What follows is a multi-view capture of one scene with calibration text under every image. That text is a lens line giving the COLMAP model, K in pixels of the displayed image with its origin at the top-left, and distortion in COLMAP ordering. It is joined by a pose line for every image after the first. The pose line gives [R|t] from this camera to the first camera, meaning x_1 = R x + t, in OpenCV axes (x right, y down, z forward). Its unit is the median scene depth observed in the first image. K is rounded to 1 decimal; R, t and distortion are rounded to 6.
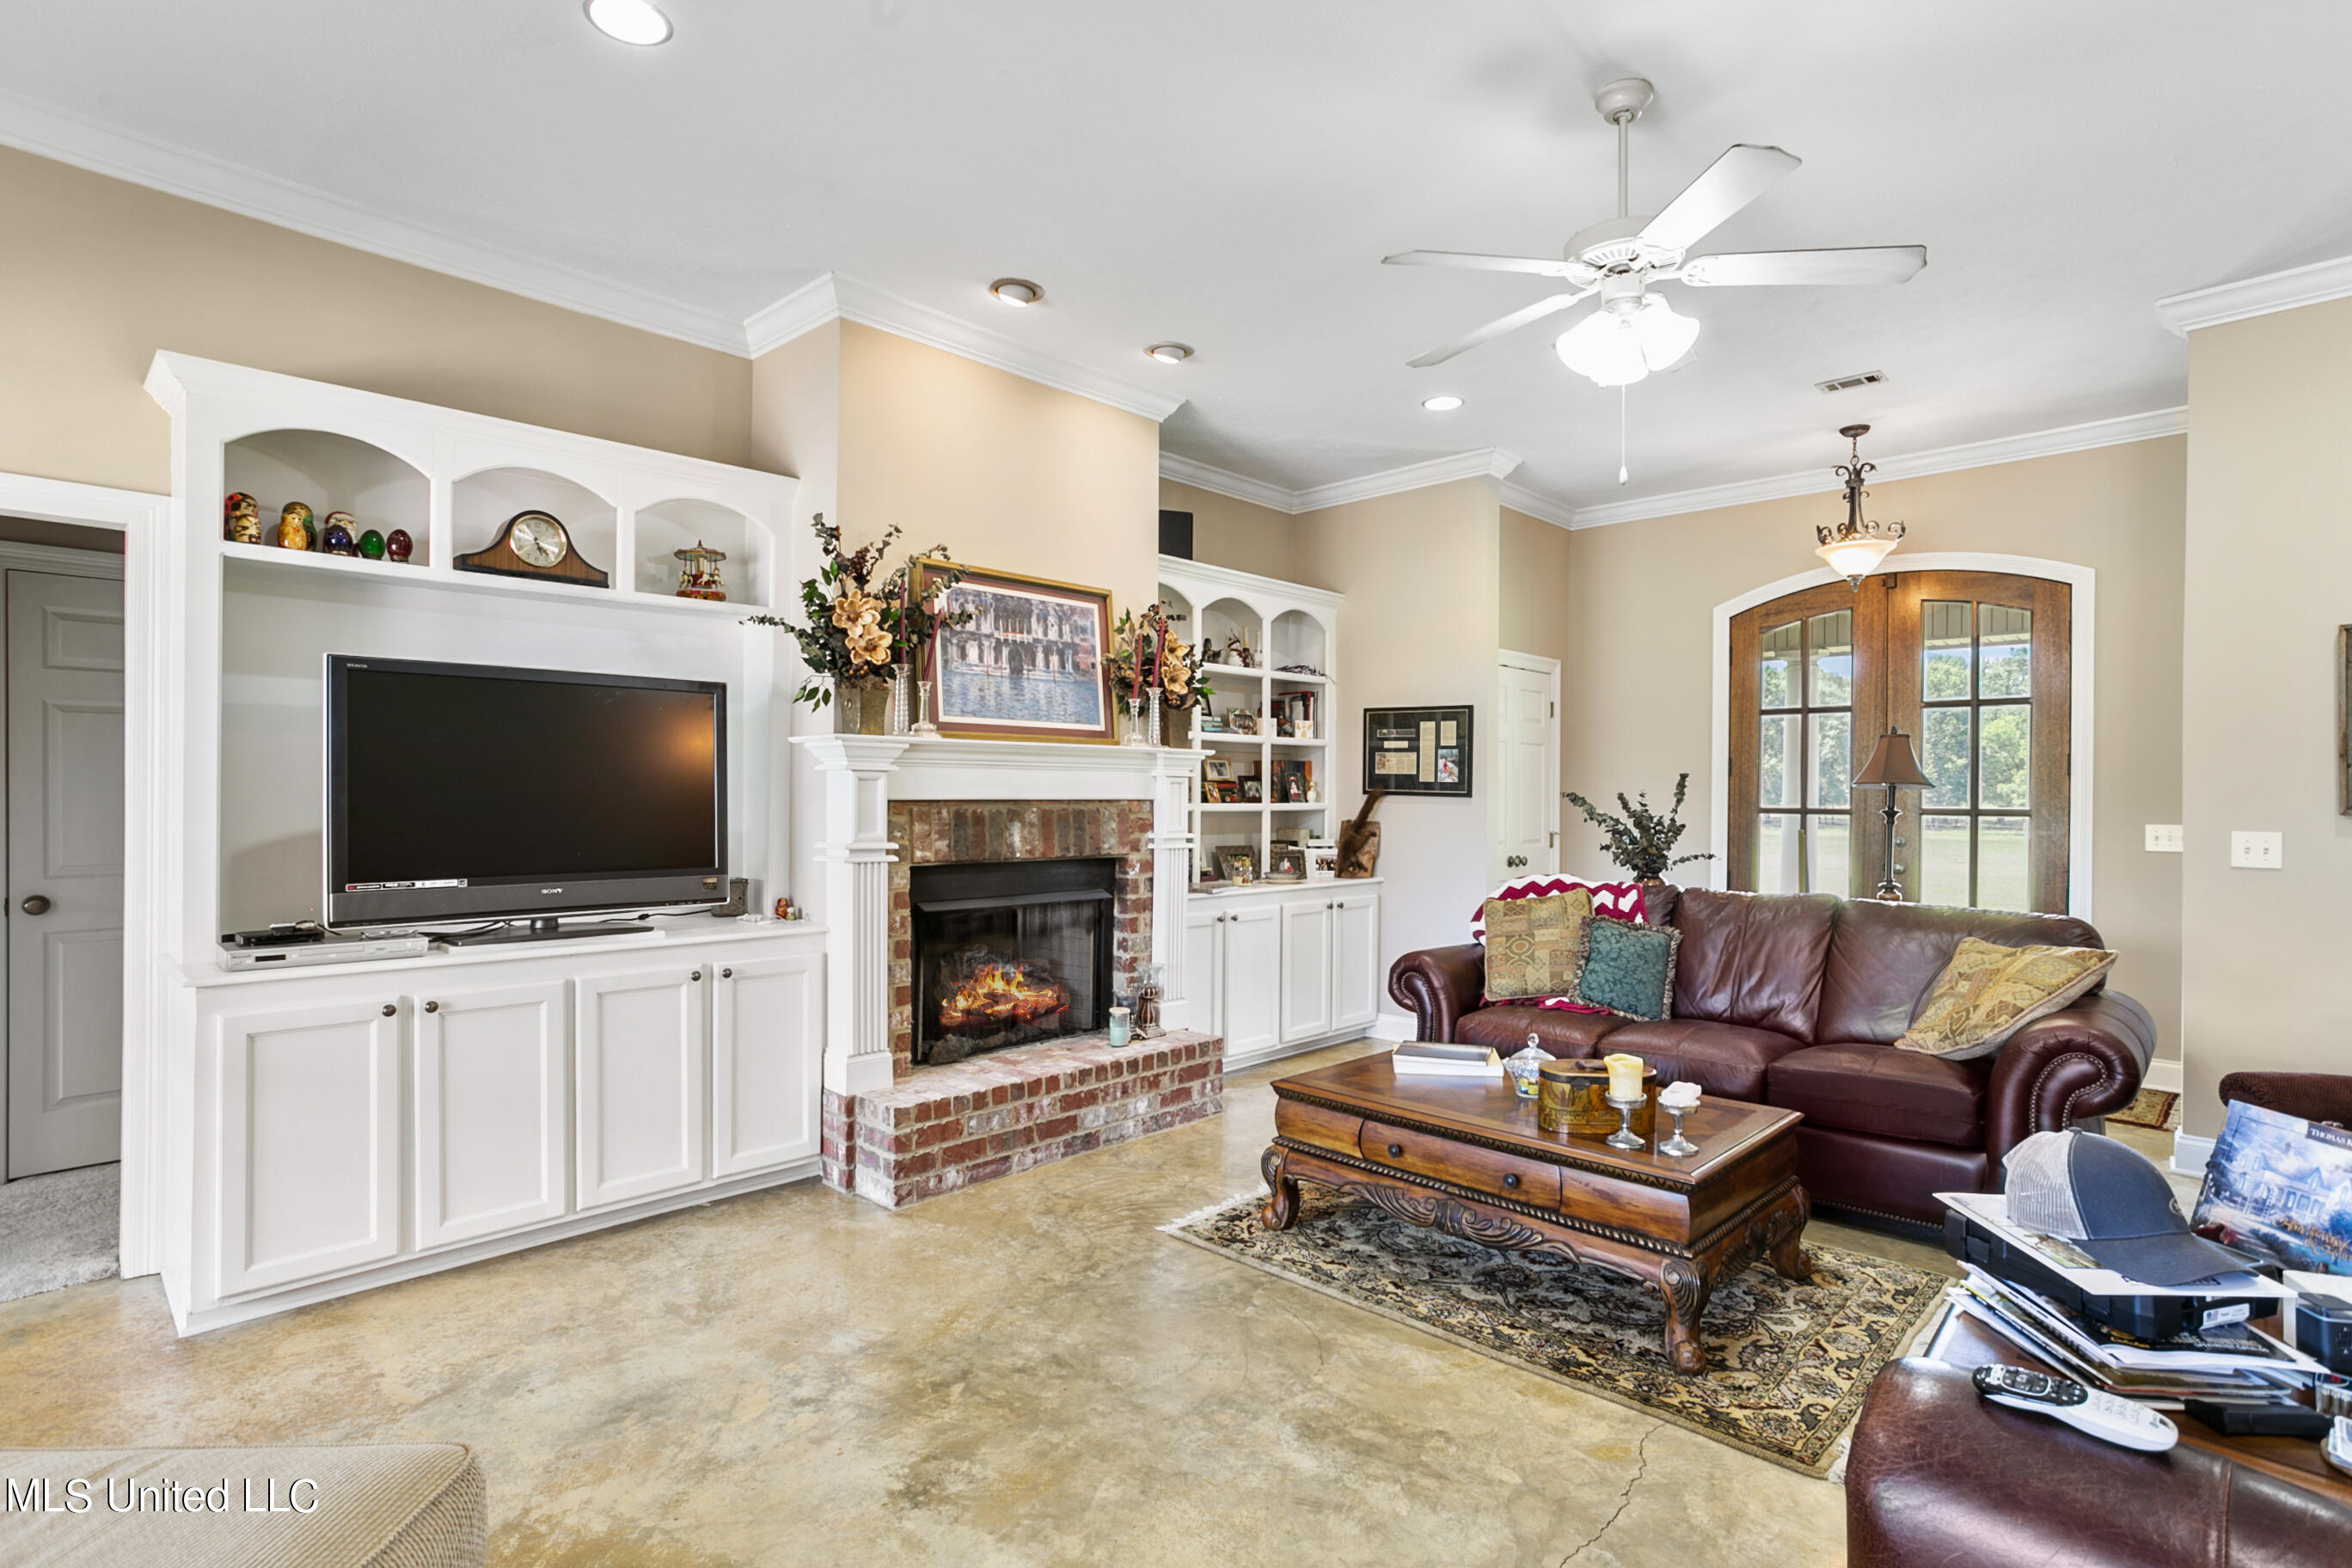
lens RADIAL K [[1144.6, 0, 1177.6], [0, 1144.6, 809.2], [0, 0, 1]] dist [-0.034451, 0.000322]
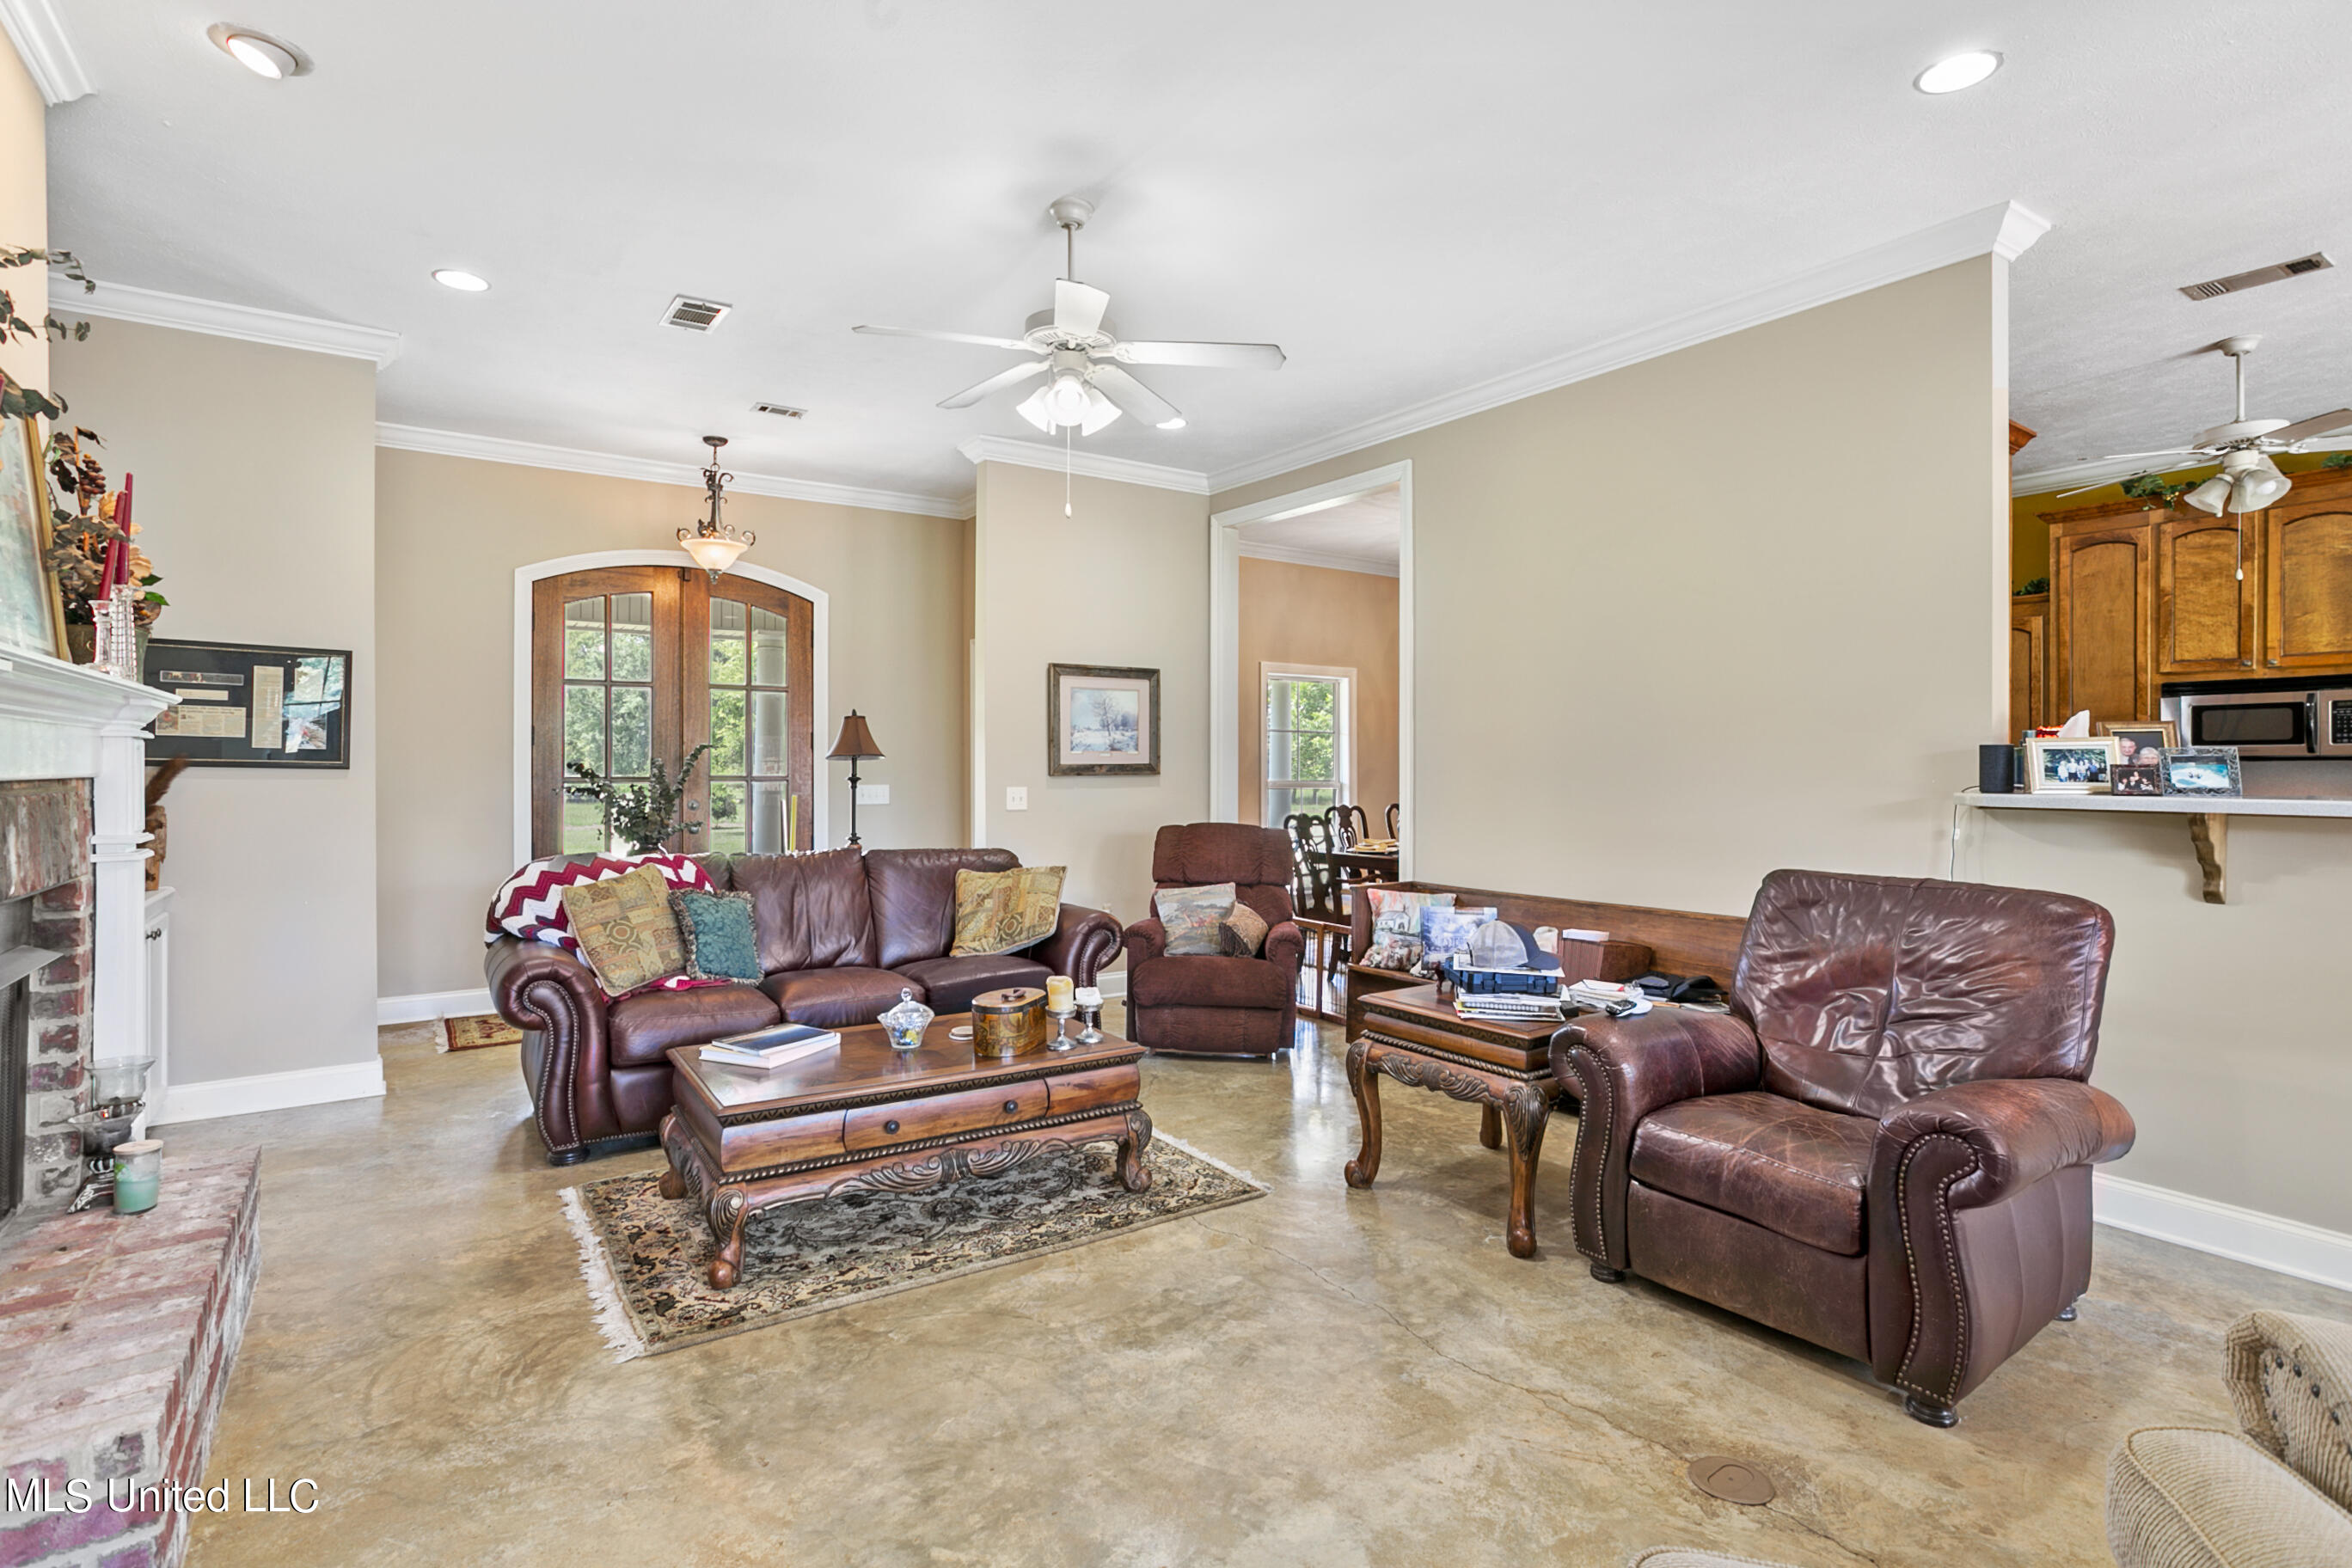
lens RADIAL K [[1149.5, 0, 1176.0], [0, 1149.5, 784.0], [0, 0, 1]] dist [-0.094319, 0.064468]
pose [[0.193754, -0.019667, 0.980853, -0.713571], [0.014610, 0.999746, 0.017160, -0.009960], [-0.980941, 0.011005, 0.193992, 0.564615]]
